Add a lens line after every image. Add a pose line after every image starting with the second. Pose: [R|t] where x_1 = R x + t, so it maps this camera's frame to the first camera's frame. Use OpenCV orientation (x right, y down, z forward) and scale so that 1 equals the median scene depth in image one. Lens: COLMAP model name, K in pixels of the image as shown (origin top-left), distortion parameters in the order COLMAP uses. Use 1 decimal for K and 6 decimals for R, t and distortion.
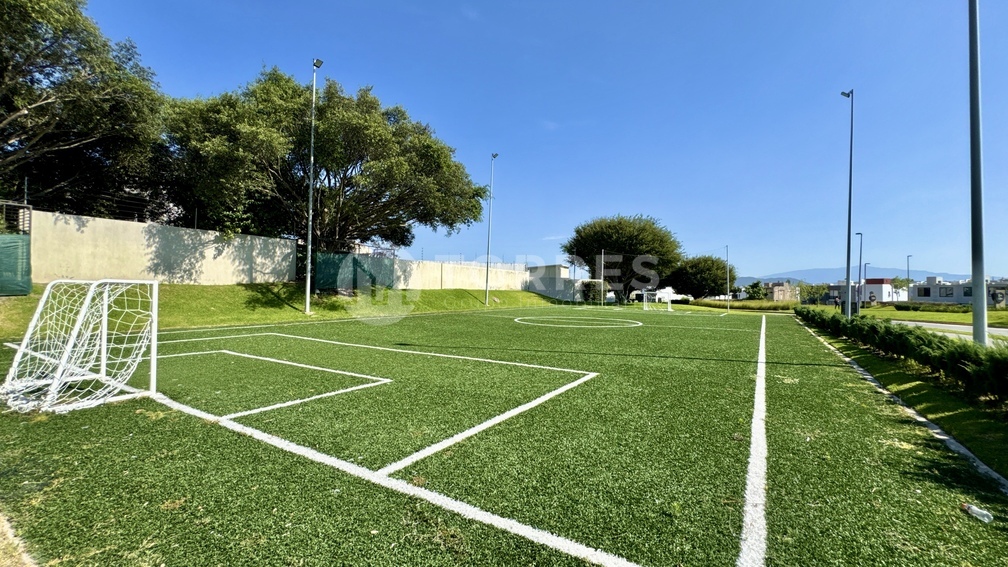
lens RADIAL K [[414.2, 0, 500.7], [0, 414.2, 286.0], [0, 0, 1]] dist [0.002982, 0.000218]
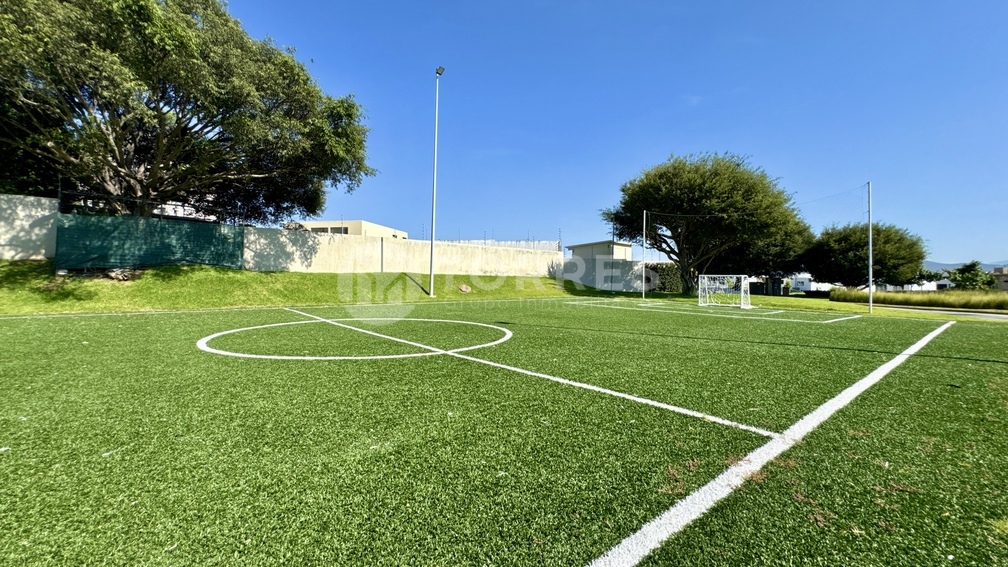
lens RADIAL K [[414.2, 0, 507.5], [0, 414.2, 281.6], [0, 0, 1]] dist [0.002982, 0.000218]
pose [[0.954138, -0.002393, -0.299358, 0.223682], [0.005794, 0.999928, 0.010476, 0.013998], [0.299312, -0.011730, 0.954083, 0.303861]]
